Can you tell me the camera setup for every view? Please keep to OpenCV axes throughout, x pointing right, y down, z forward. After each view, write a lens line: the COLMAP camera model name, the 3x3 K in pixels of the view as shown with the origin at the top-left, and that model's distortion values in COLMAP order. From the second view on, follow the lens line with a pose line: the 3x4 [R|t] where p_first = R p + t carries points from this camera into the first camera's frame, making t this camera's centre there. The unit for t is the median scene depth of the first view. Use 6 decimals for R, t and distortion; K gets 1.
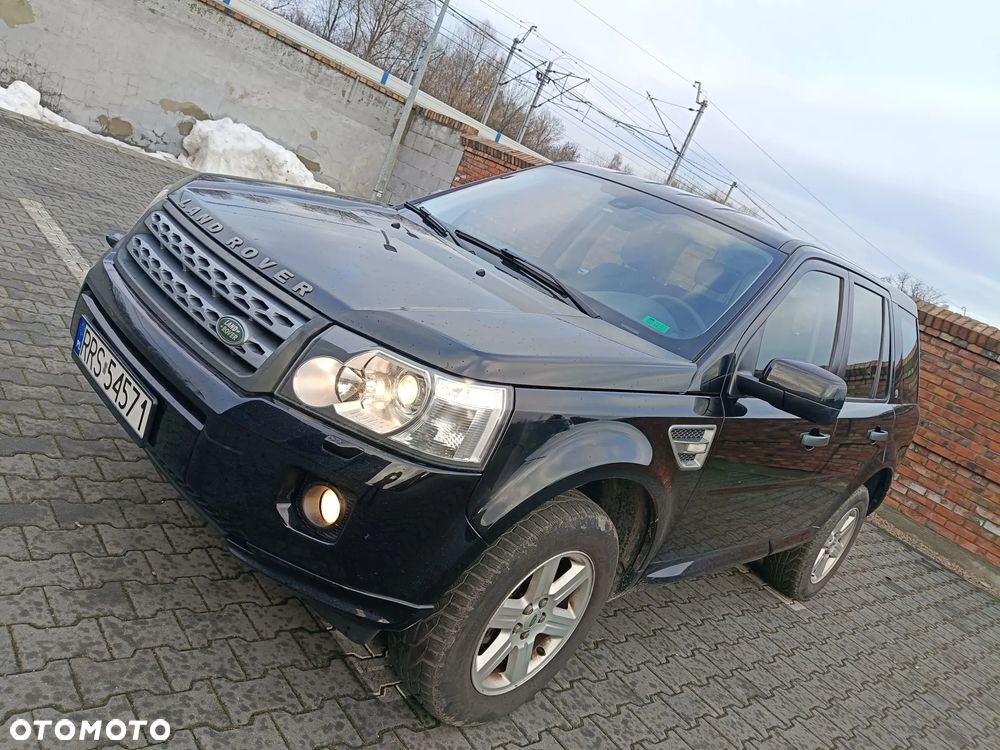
lens RADIAL K [[766.4, 0, 492.6], [0, 766.4, 376.0], [0, 0, 1]] dist [0.012040, -0.041233]
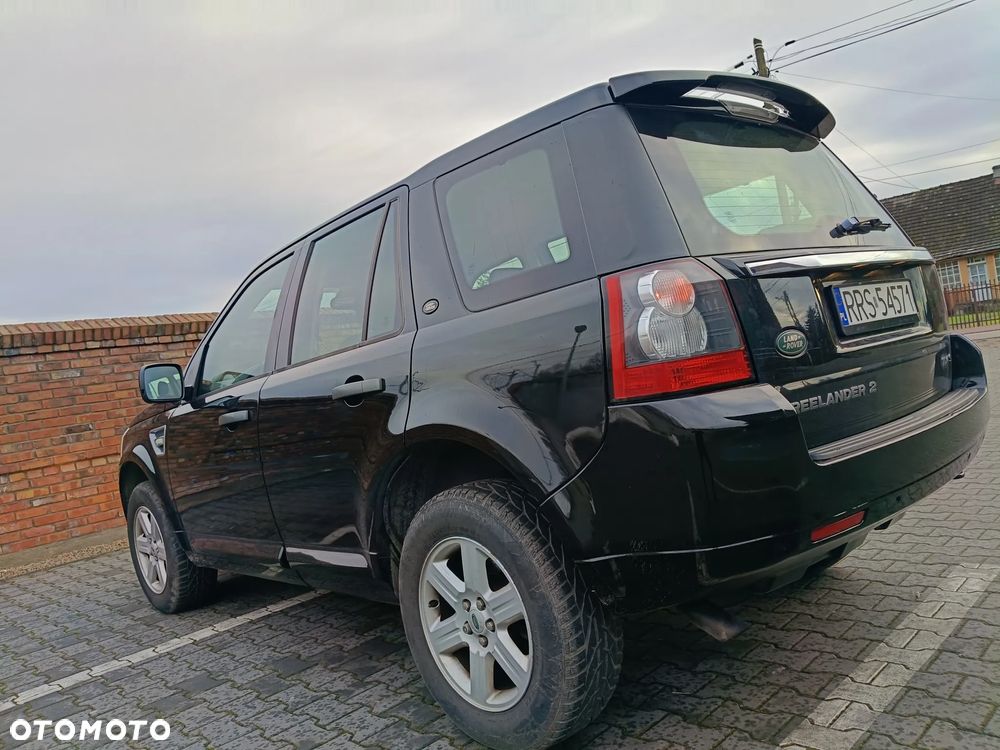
lens RADIAL K [[766.4, 0, 487.4], [0, 766.4, 375.4], [0, 0, 1]] dist [0.012040, -0.041233]
pose [[-0.095484, -0.386508, 0.917330, -0.739457], [0.356305, 0.847213, 0.394052, -0.461529], [-0.929478, 0.364475, 0.056820, 1.037013]]
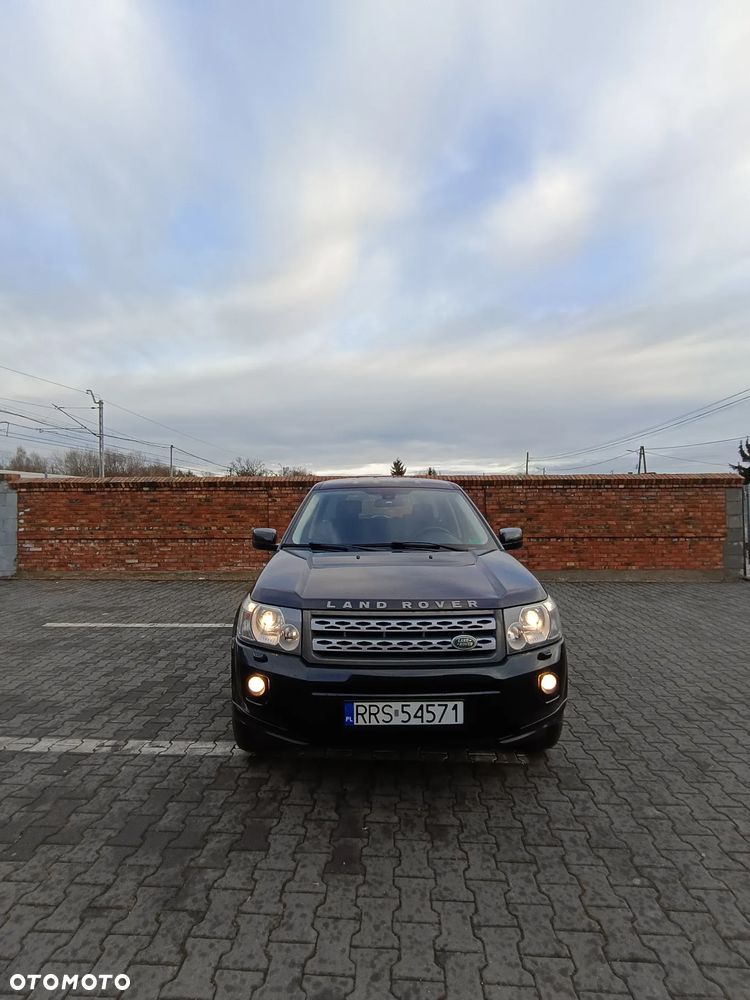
lens RADIAL K [[464.7, 0, 372.8], [0, 464.7, 499.2], [0, 0, 1]] dist [0.010940, -0.006655]
pose [[0.647060, -0.386731, 0.657079, -0.601339], [0.439250, 0.893504, 0.093328, -0.318846], [-0.623195, 0.228233, 0.748022, 0.100368]]
